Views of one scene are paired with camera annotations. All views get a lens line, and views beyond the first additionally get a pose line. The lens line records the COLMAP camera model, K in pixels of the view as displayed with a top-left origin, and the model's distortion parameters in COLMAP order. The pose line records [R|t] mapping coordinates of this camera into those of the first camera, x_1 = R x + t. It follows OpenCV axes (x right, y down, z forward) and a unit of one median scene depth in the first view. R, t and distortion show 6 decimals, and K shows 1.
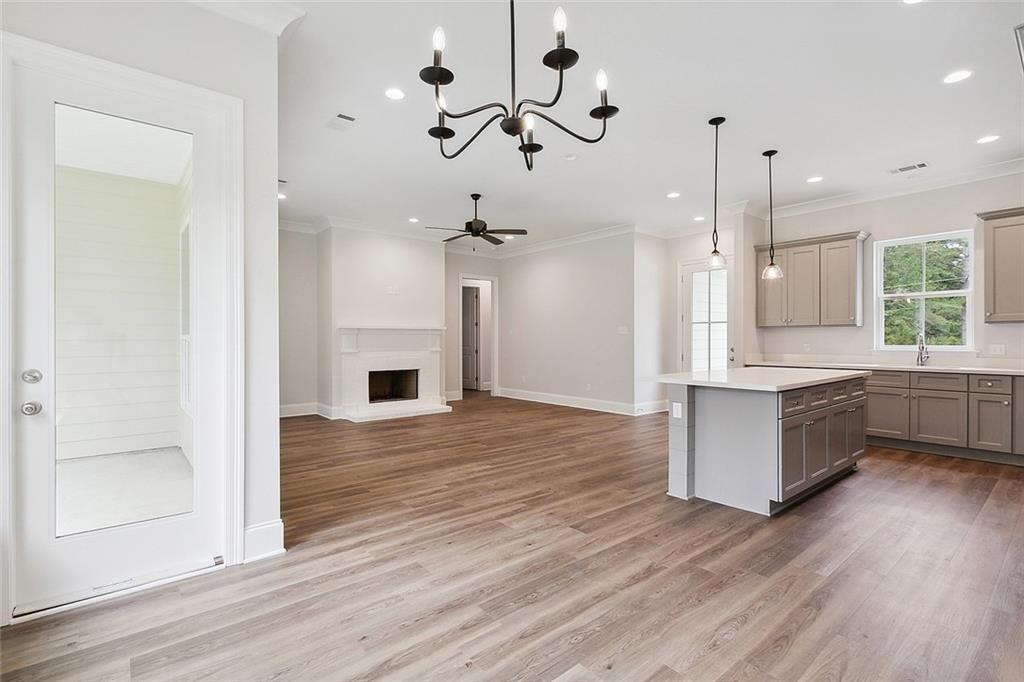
lens RADIAL K [[480.8, 0, 504.6], [0, 480.8, 336.3], [0, 0, 1]] dist [0.000656, -0.000368]
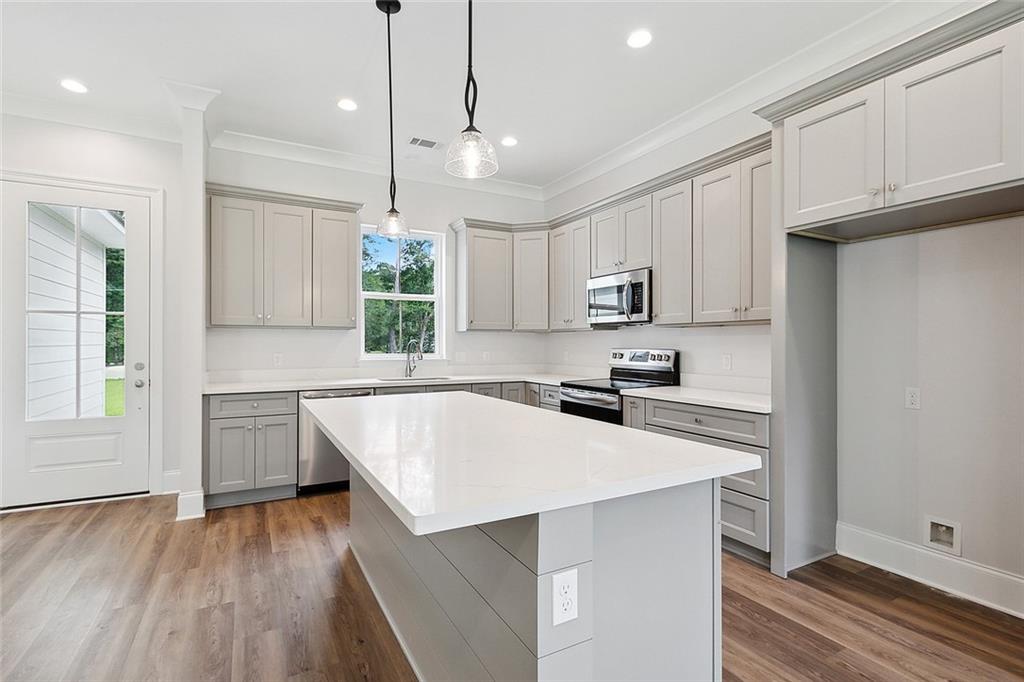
lens RADIAL K [[480.8, 0, 504.6], [0, 480.8, 336.3], [0, 0, 1]] dist [0.000656, -0.000368]
pose [[0.192163, 0.011039, 0.981301, 0.029088], [-0.004269, 0.999937, -0.010412, -0.001271], [-0.981354, -0.002189, 0.192198, 0.481092]]
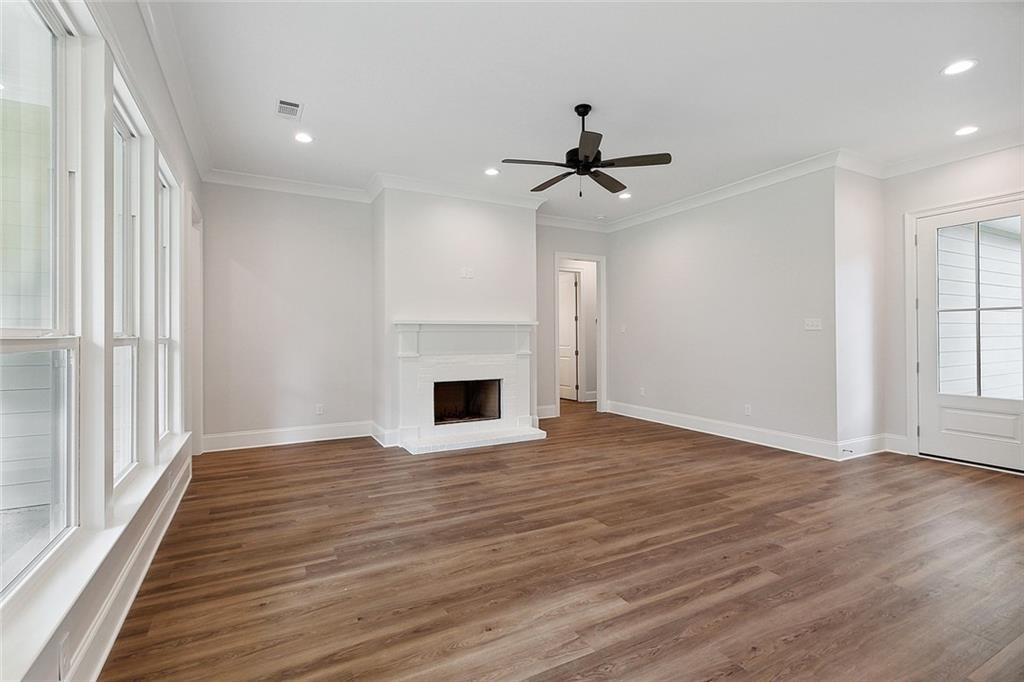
lens RADIAL K [[480.8, 0, 504.6], [0, 480.8, 336.3], [0, 0, 1]] dist [0.000656, -0.000368]
pose [[0.980934, -0.003242, -0.194314, -0.032589], [0.004581, 0.999969, 0.006445, -0.001977], [0.194287, -0.007212, 0.980918, 0.304275]]
